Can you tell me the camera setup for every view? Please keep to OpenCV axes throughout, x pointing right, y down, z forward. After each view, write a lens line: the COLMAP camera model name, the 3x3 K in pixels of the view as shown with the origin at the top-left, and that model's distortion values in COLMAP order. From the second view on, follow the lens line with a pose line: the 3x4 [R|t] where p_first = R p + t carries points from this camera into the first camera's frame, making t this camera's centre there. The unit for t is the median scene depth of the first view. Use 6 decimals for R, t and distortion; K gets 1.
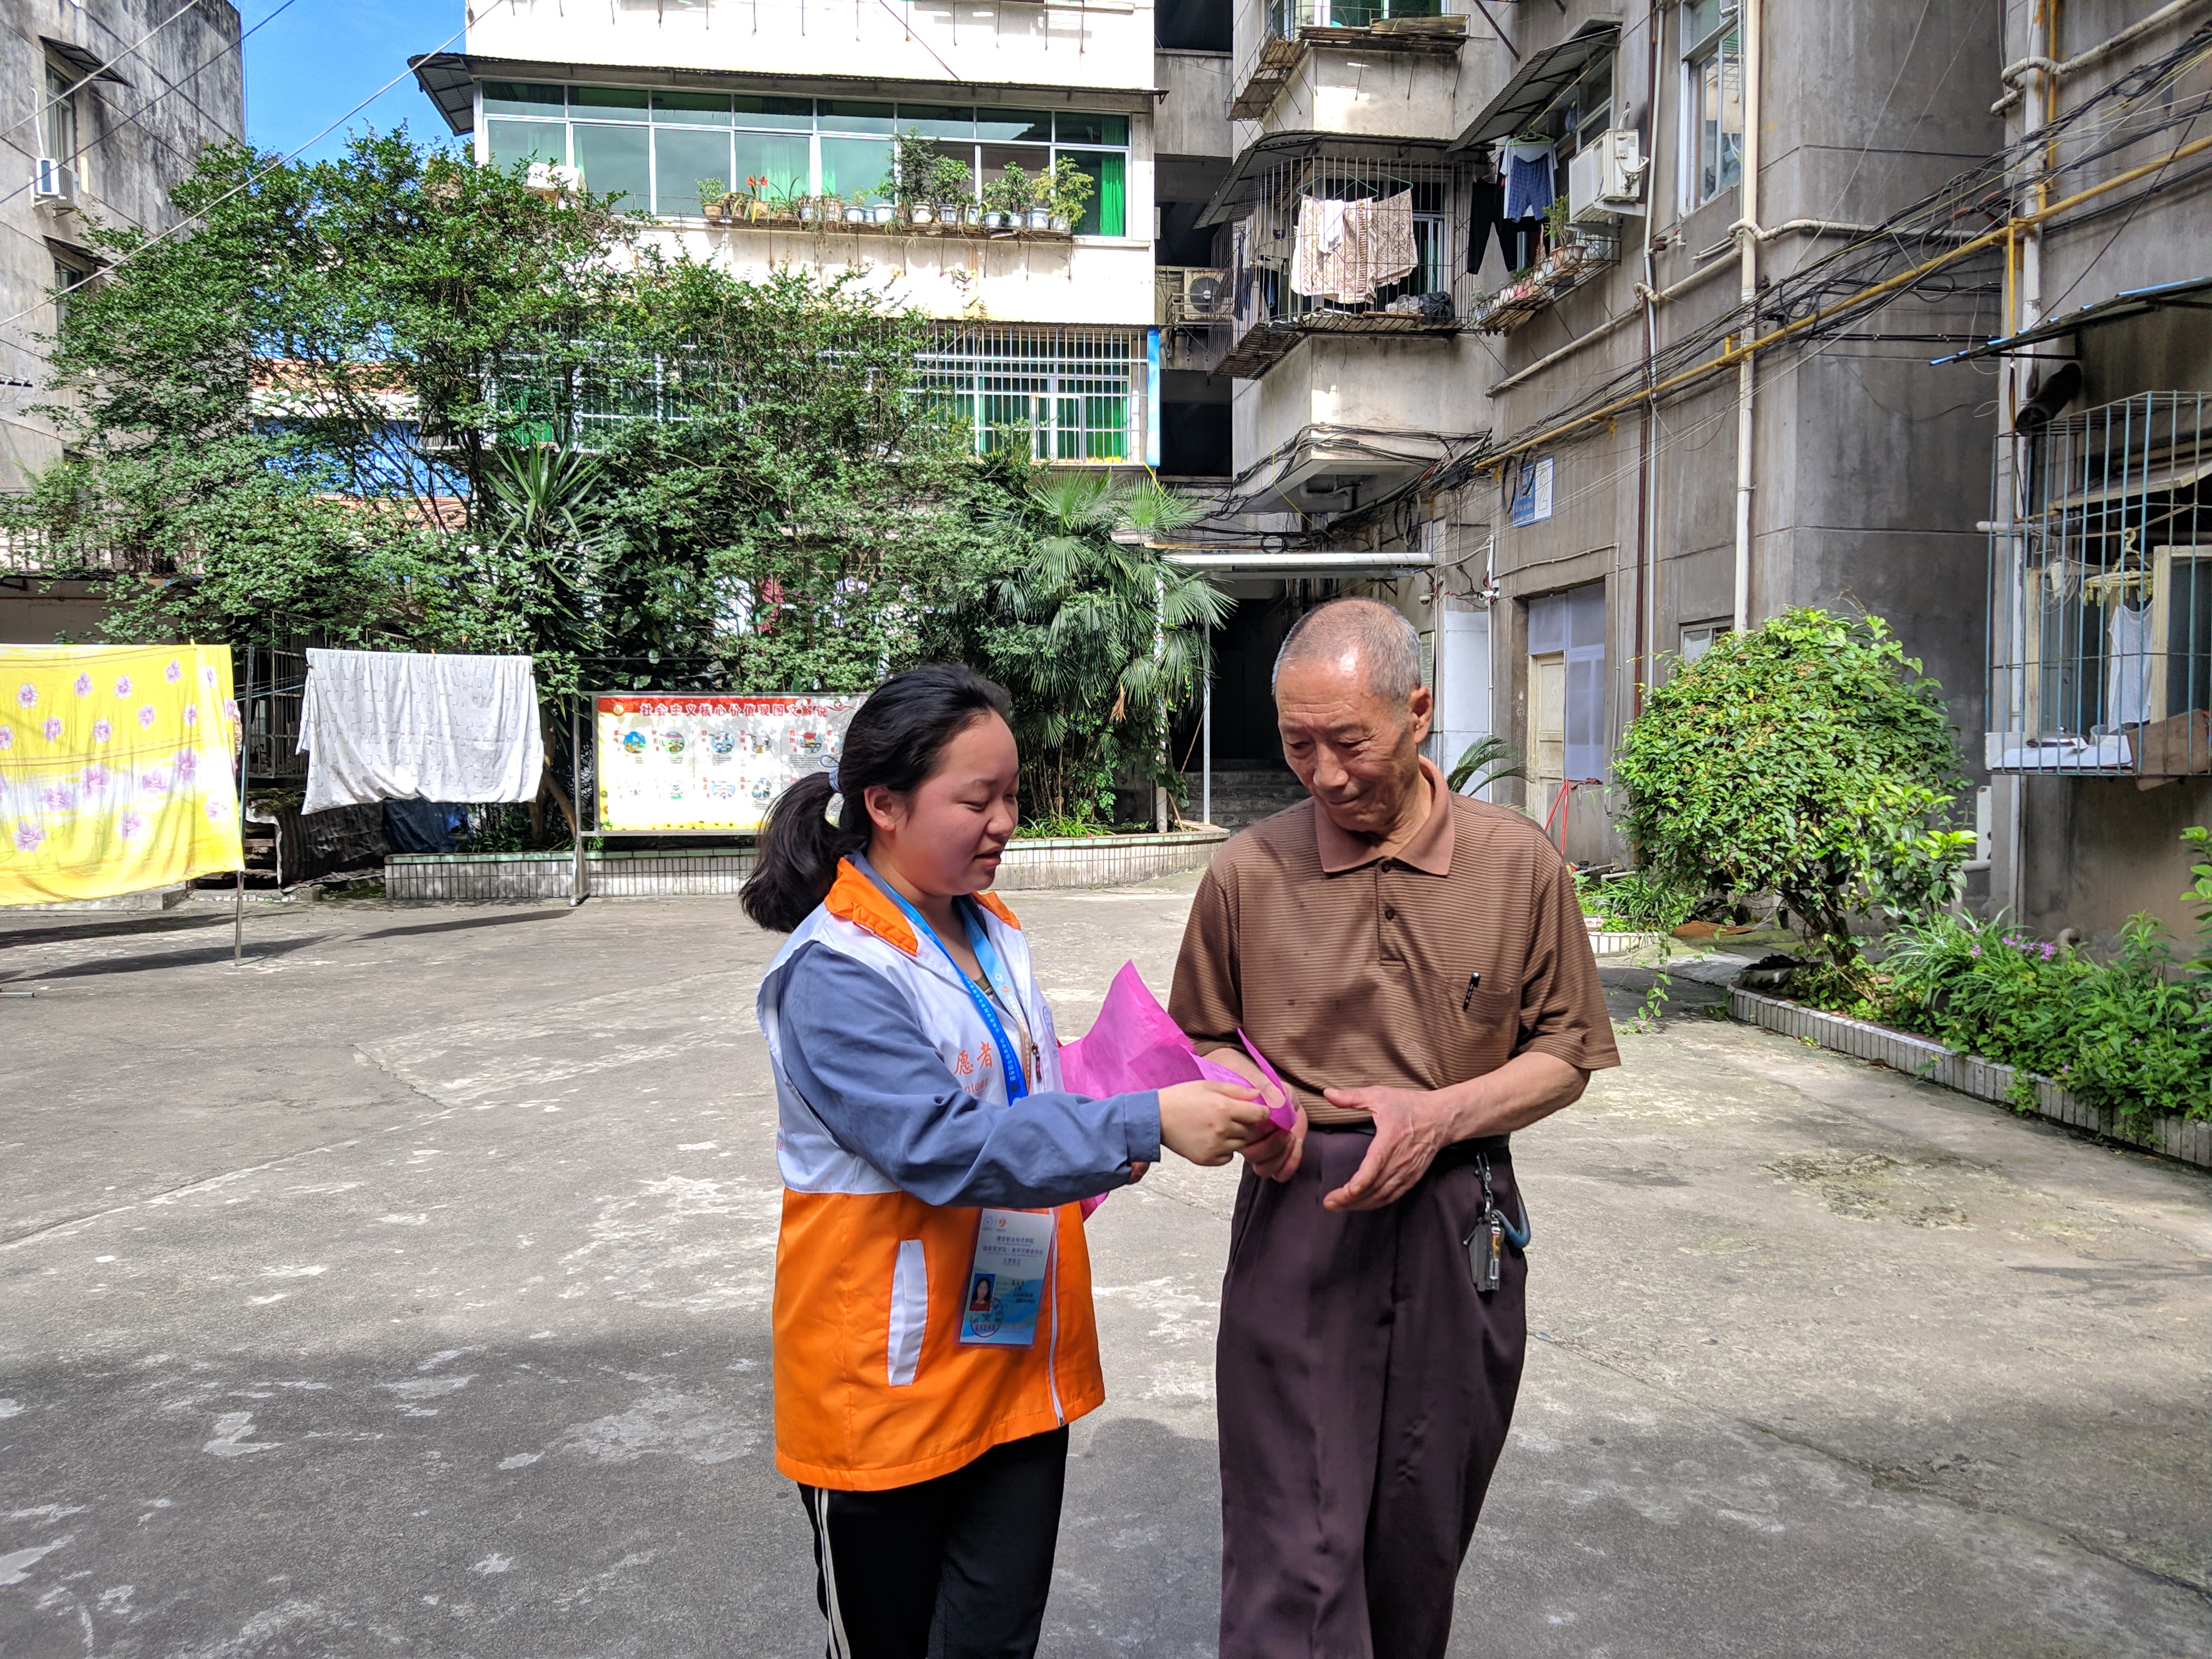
lens RADIAL K [[1614.3, 0, 1116.5], [0, 1614.3, 829.3], [0, 0, 1]] dist [0.014334, -0.002136]
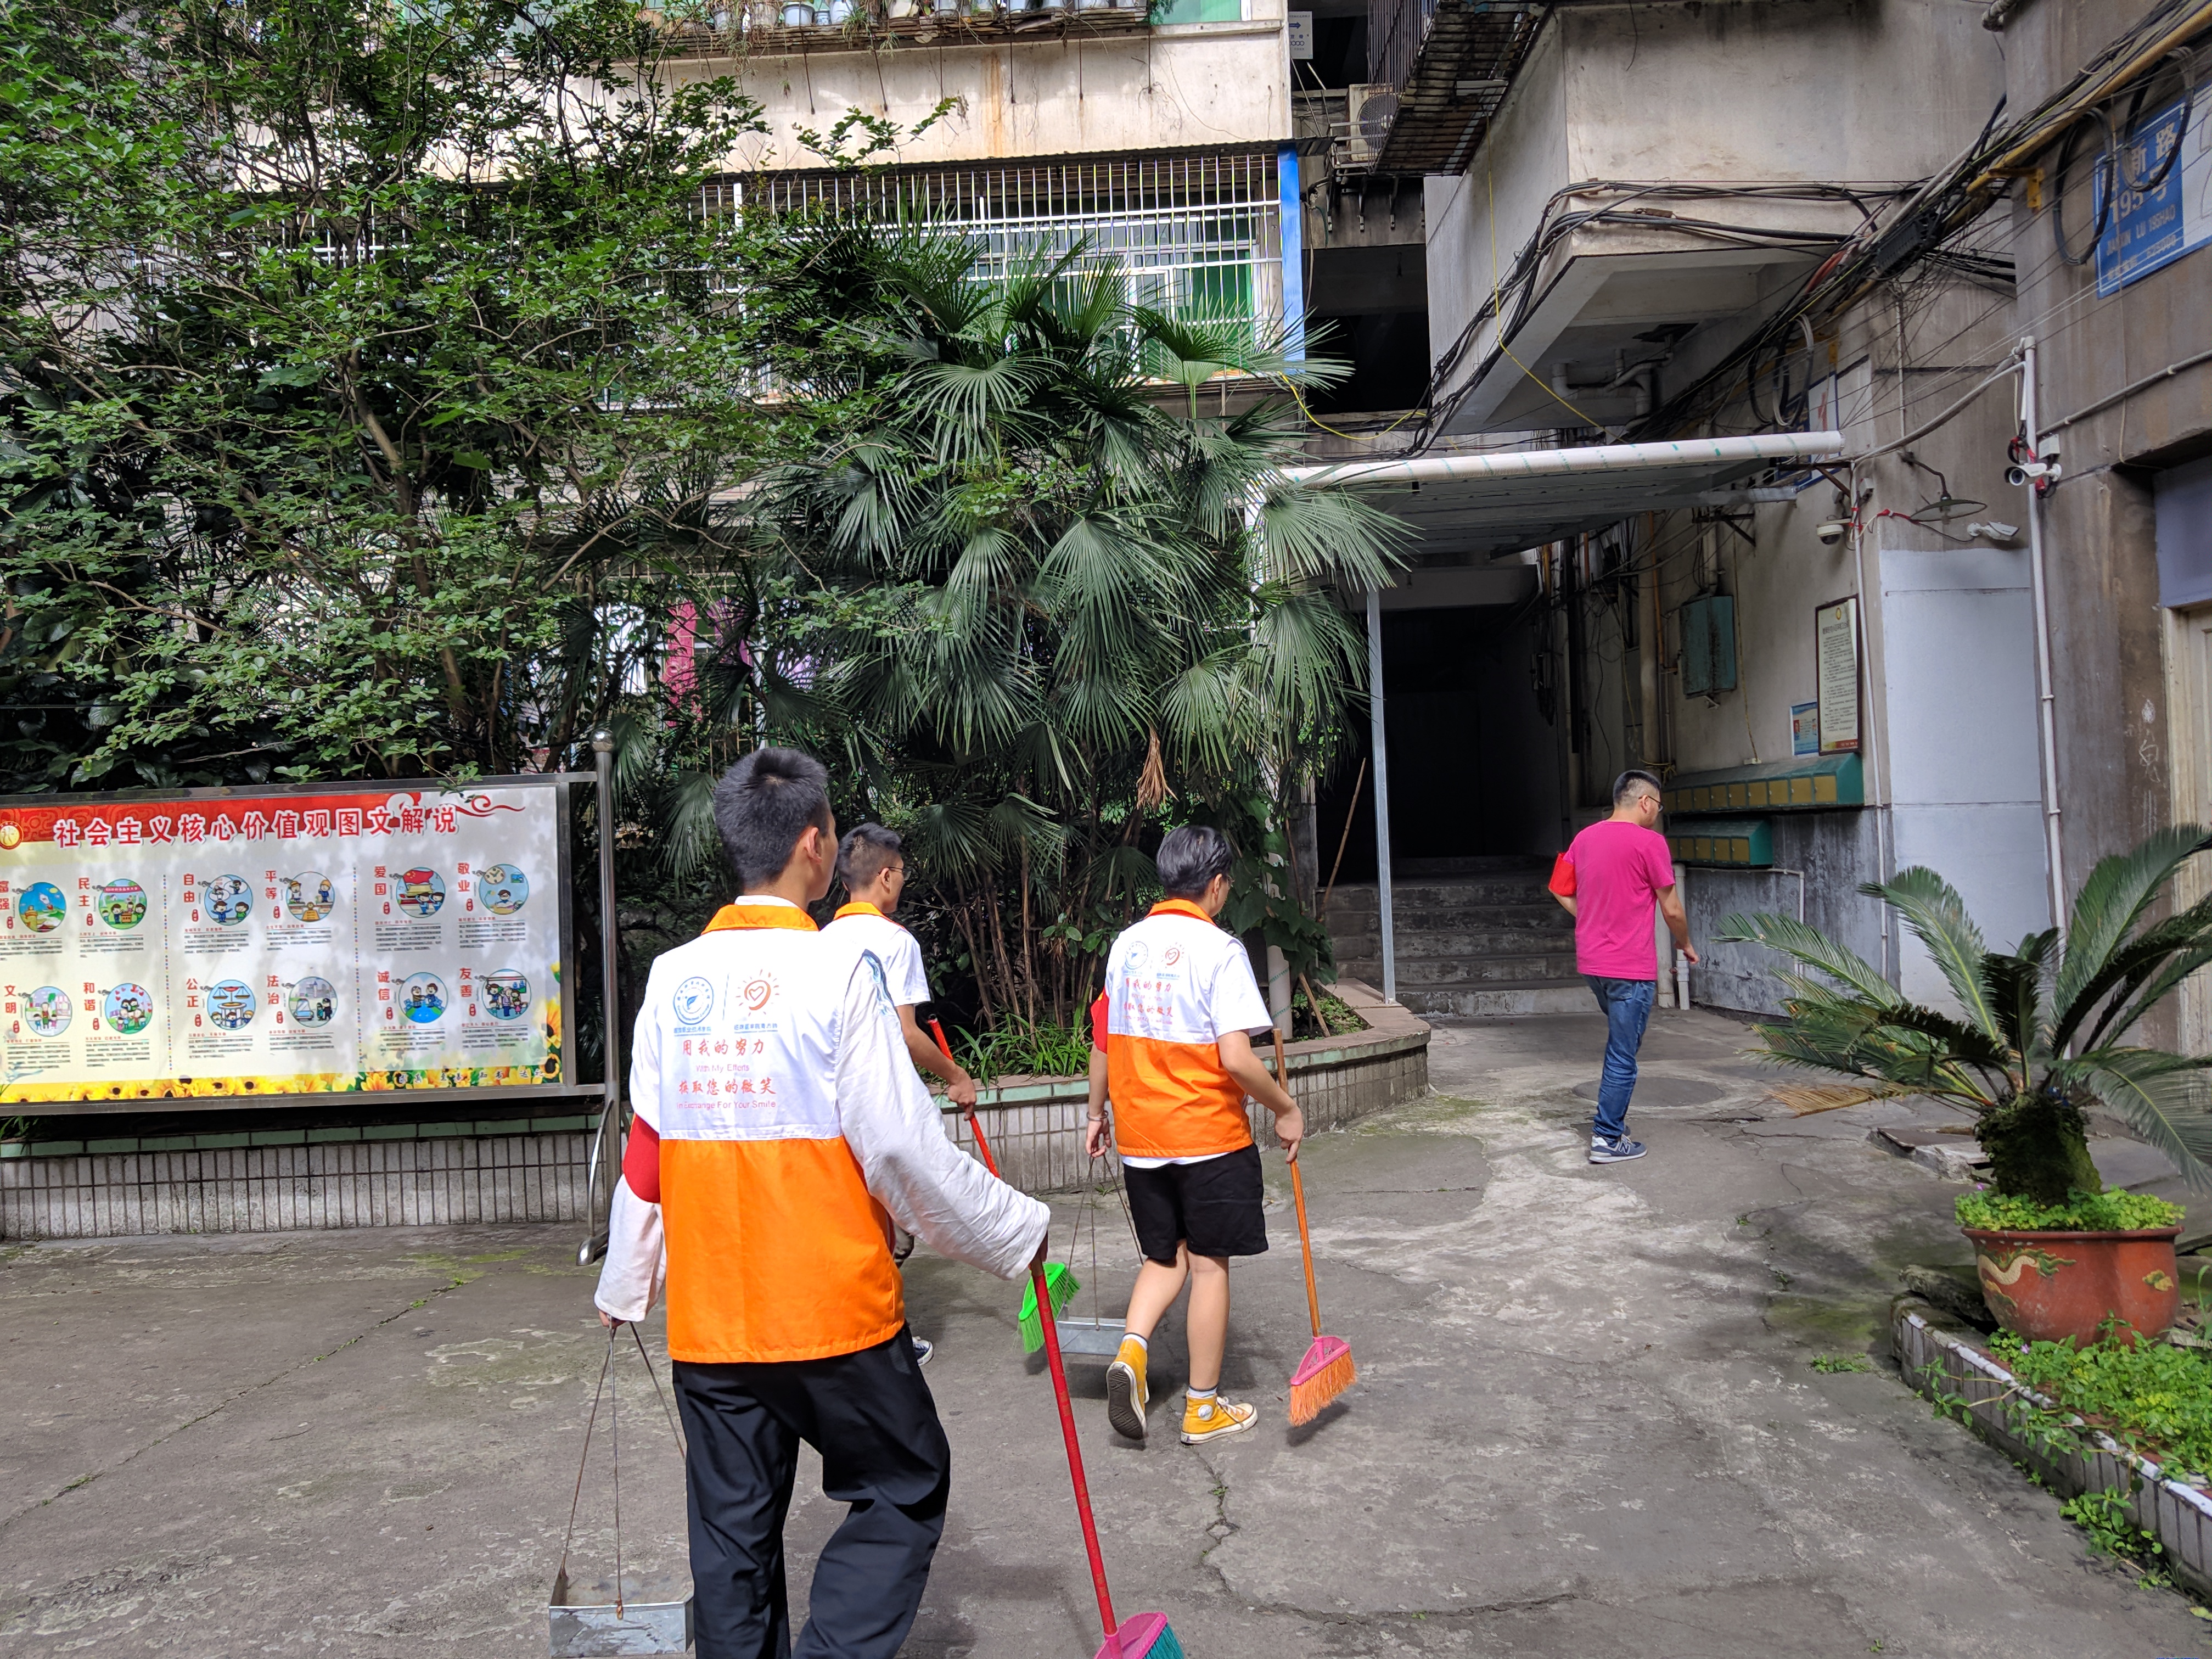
lens RADIAL K [[1614.3, 0, 1094.7], [0, 1614.3, 834.9], [0, 0, 1]] dist [0.014334, -0.002136]
pose [[0.984092, -0.036777, -0.173812, 0.057749], [0.028324, 0.998304, -0.050870, -0.035504], [0.175388, 0.045138, 0.983464, 0.504217]]
